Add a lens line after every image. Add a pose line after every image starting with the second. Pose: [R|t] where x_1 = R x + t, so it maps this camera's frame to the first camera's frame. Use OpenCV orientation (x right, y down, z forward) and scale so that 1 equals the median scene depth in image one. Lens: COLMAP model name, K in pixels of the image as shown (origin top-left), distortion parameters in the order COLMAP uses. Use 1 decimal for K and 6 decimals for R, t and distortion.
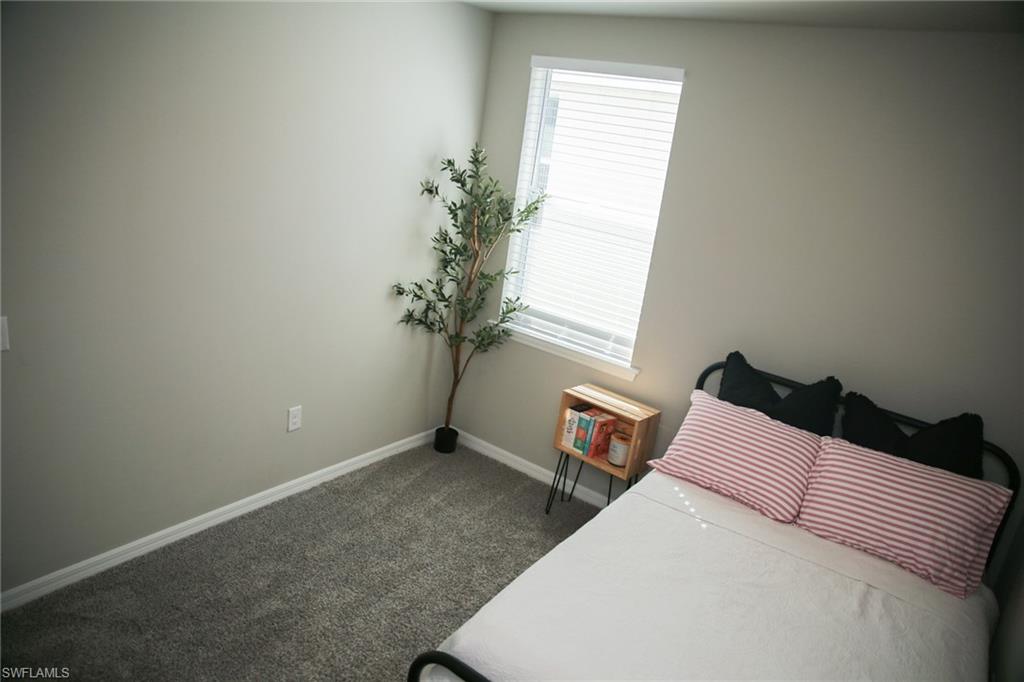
lens RADIAL K [[681.3, 0, 512.0], [0, 681.3, 341.0], [0, 0, 1]] dist [-0.096691, 0.000558]
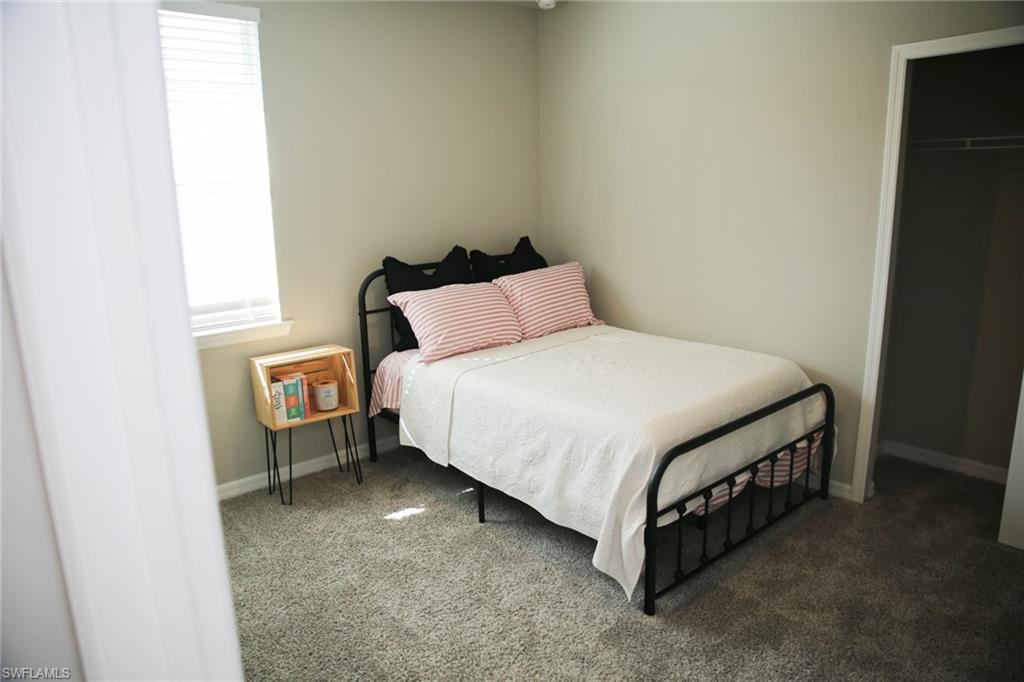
lens RADIAL K [[681.3, 0, 512.0], [0, 681.3, 341.0], [0, 0, 1]] dist [-0.096691, 0.000558]
pose [[0.241195, -0.363870, 0.899680, -0.706310], [0.344988, 0.898645, 0.270963, -0.094926], [-0.907088, 0.245023, 0.342279, 0.435199]]
